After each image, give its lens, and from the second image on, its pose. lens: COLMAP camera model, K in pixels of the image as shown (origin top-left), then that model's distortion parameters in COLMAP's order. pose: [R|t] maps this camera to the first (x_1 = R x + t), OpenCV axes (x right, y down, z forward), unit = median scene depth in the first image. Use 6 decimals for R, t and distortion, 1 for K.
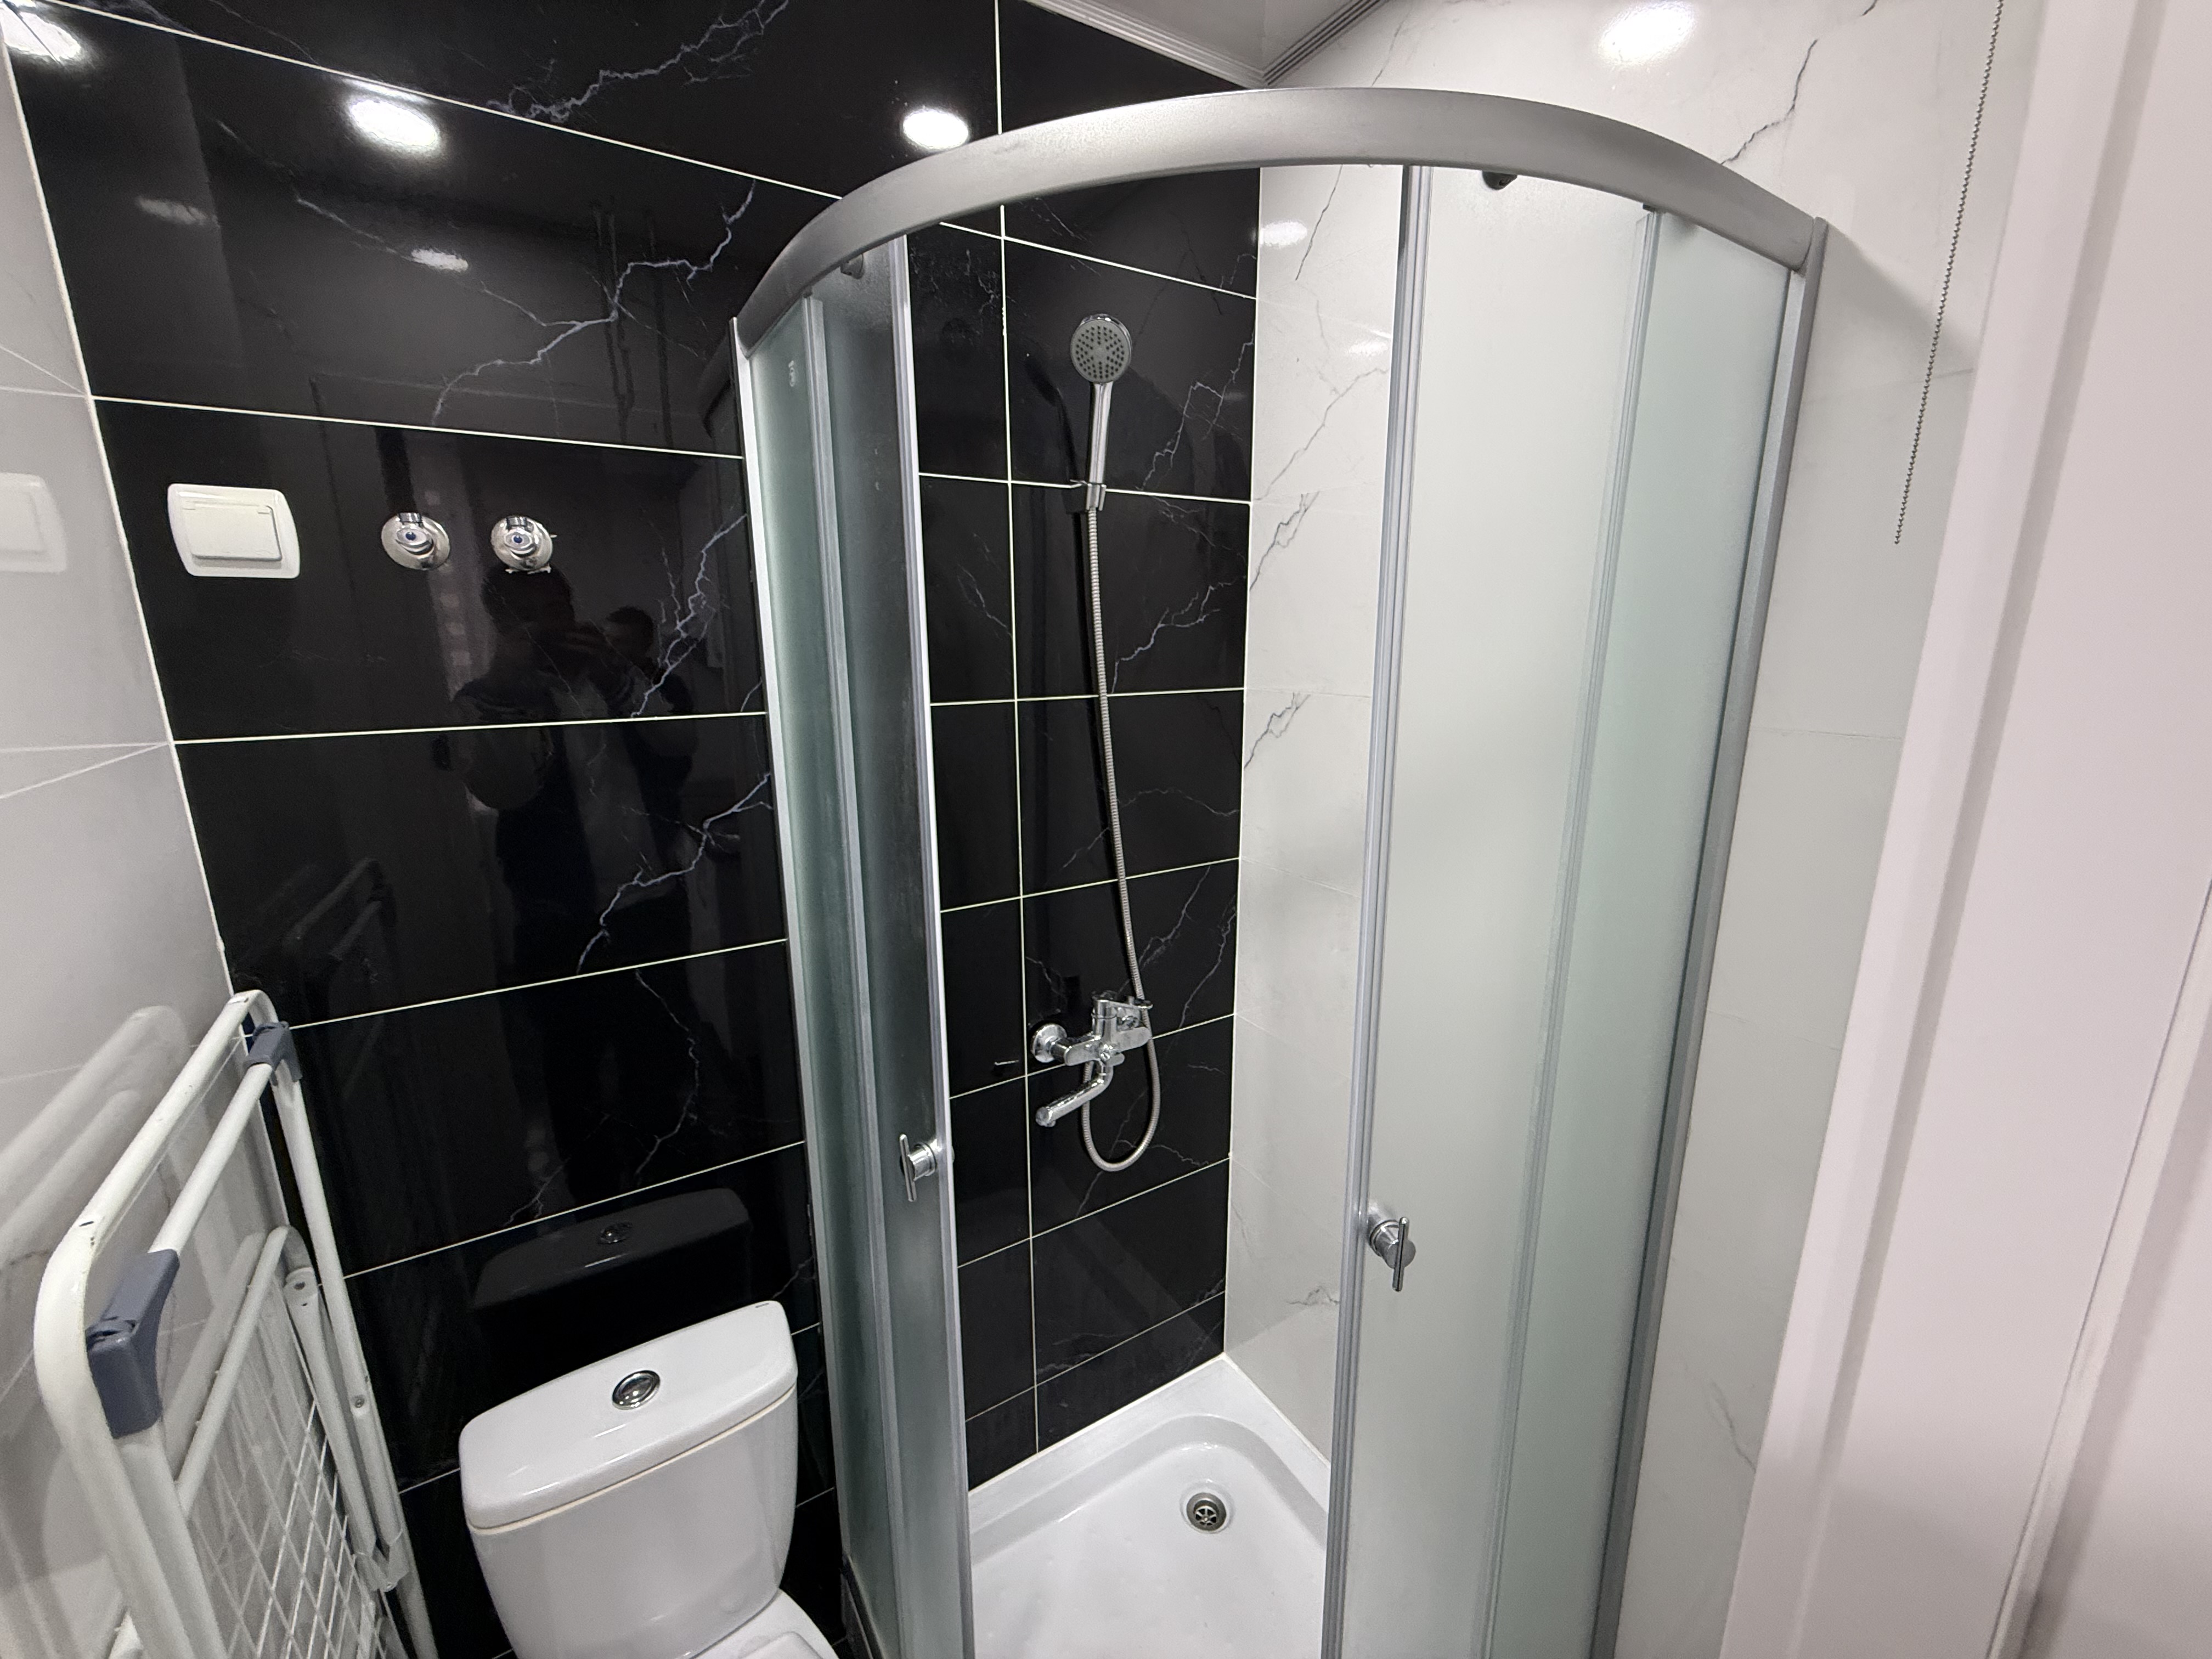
lens RADIAL K [[882.8, 0, 1108.0], [0, 882.8, 835.4], [0, 0, 1]] dist [-0.002039, 0.000397]
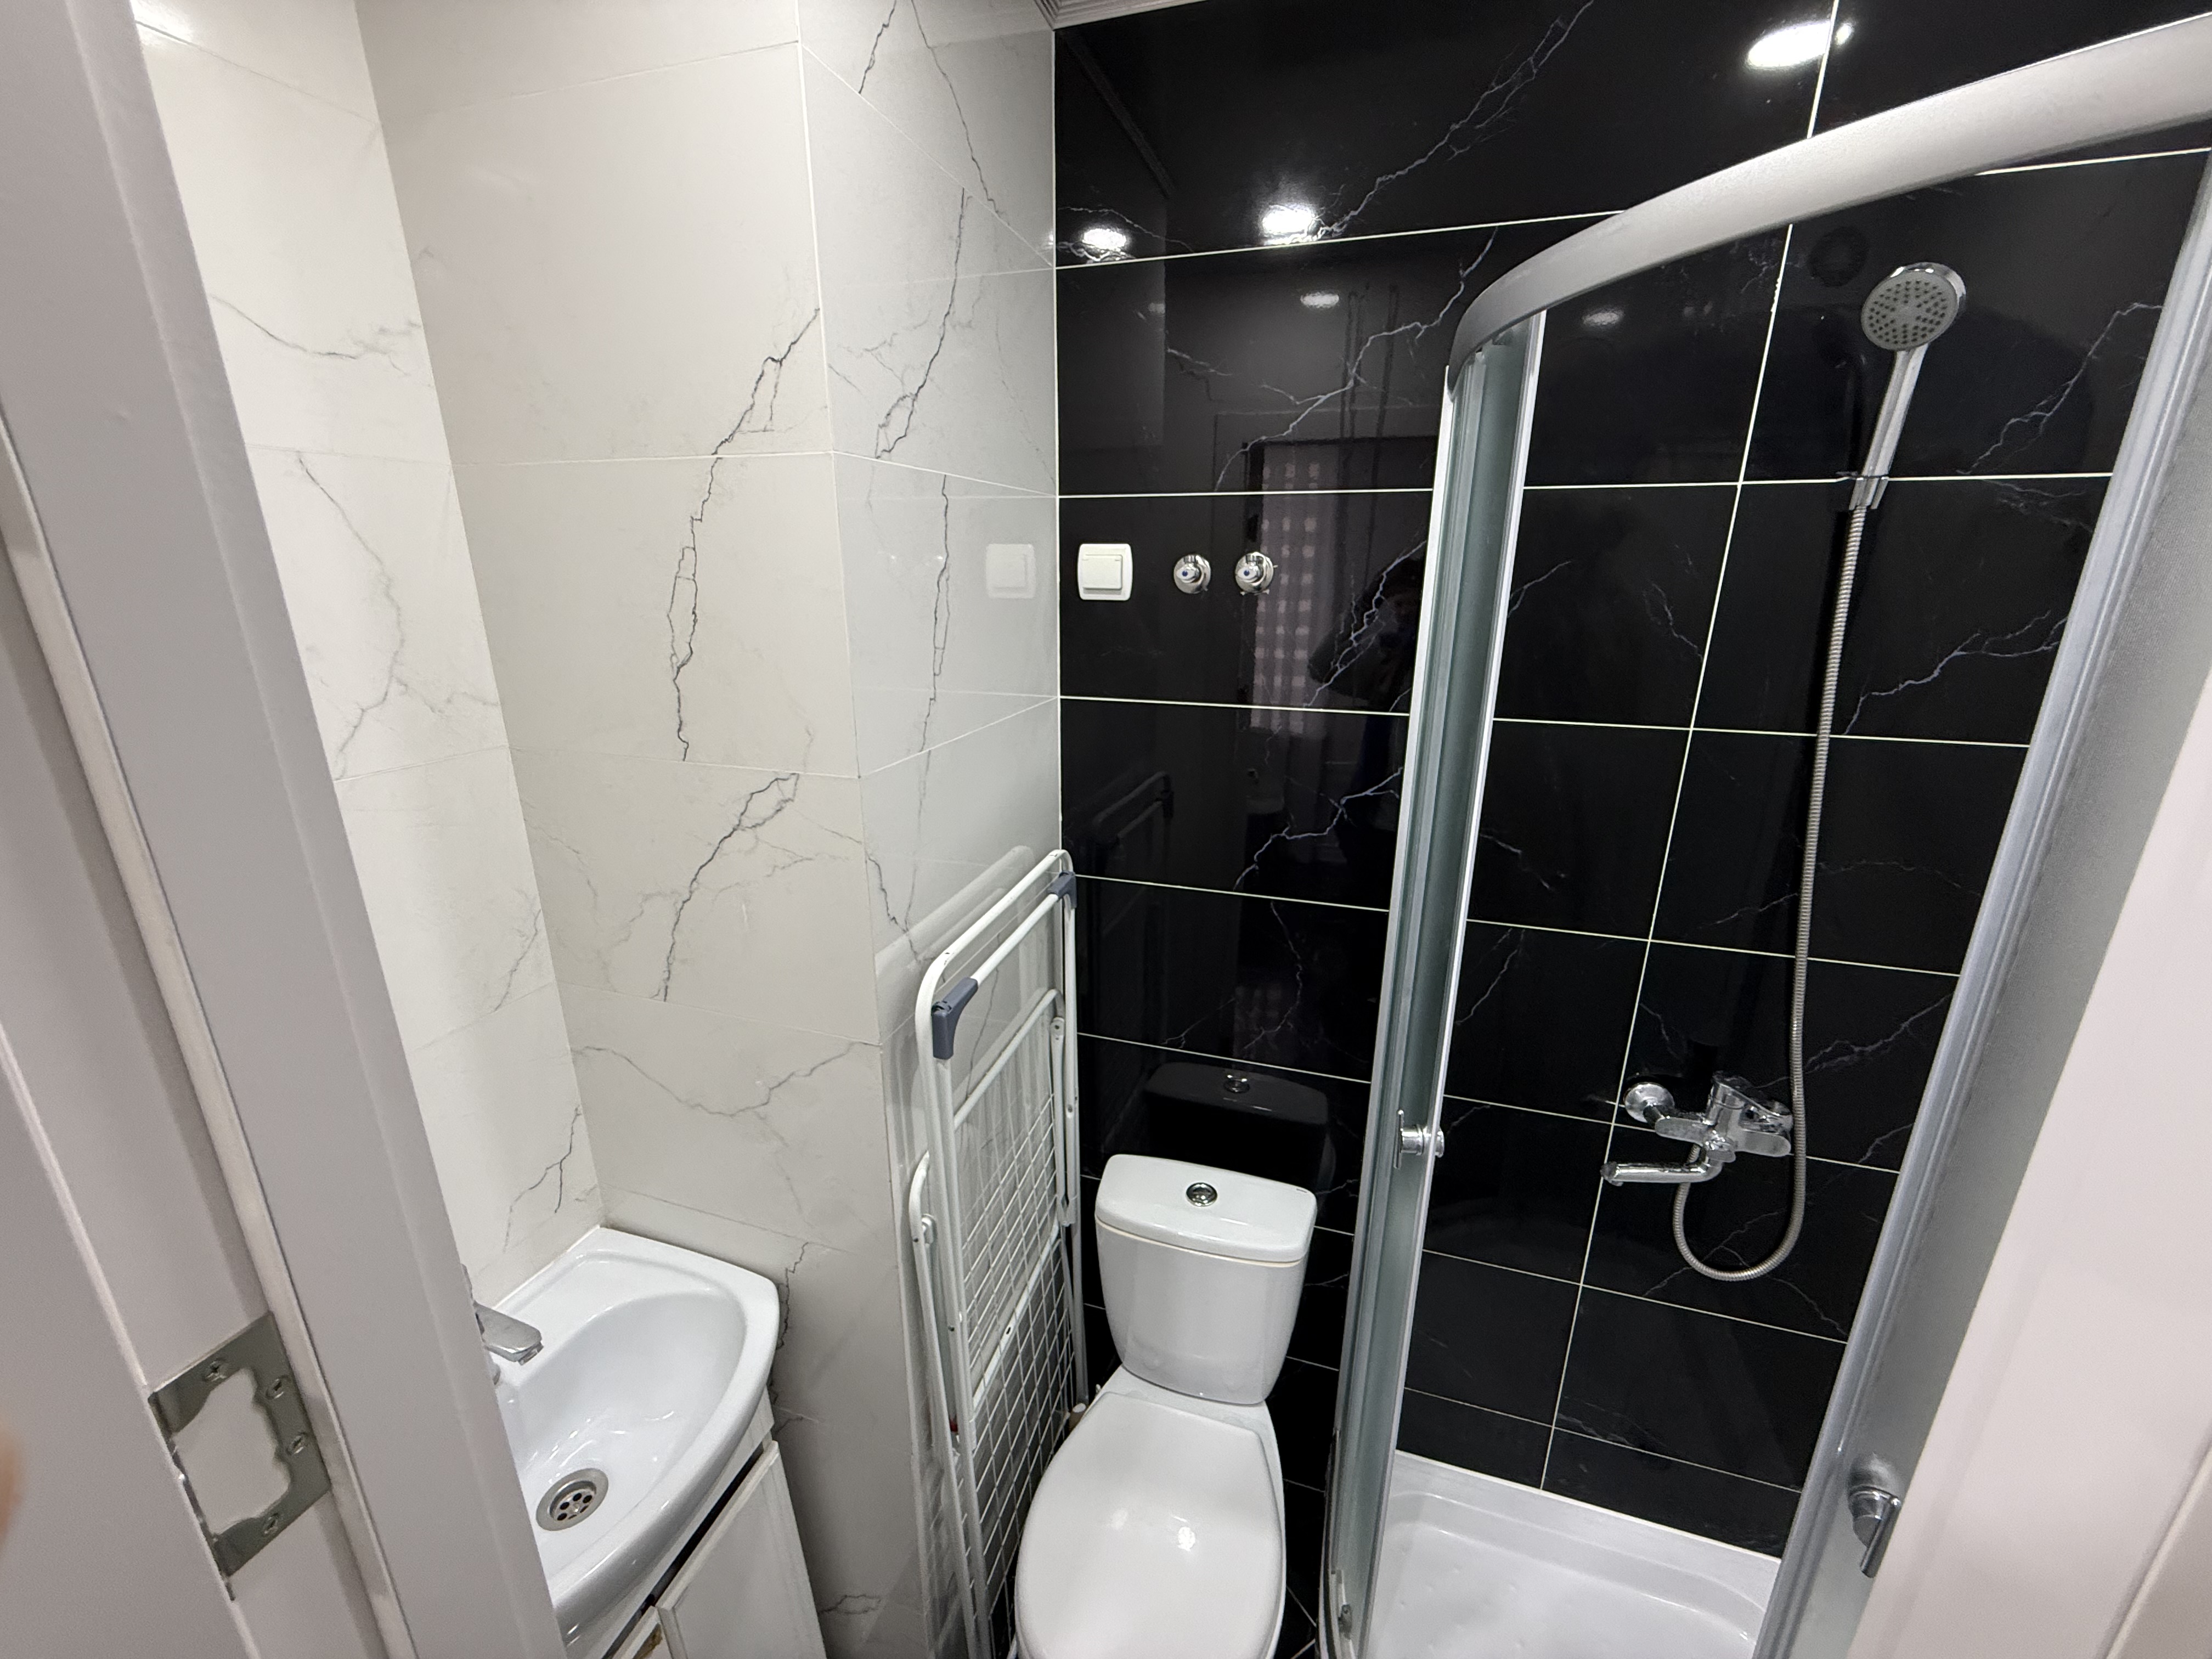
lens RADIAL K [[882.8, 0, 1108.0], [0, 882.8, 835.4], [0, 0, 1]] dist [-0.002039, 0.000397]
pose [[0.639119, 0.233782, -0.732716, 0.233173], [-0.179751, 0.971703, 0.153243, -0.093227], [0.747808, 0.033766, 0.663056, -0.037576]]
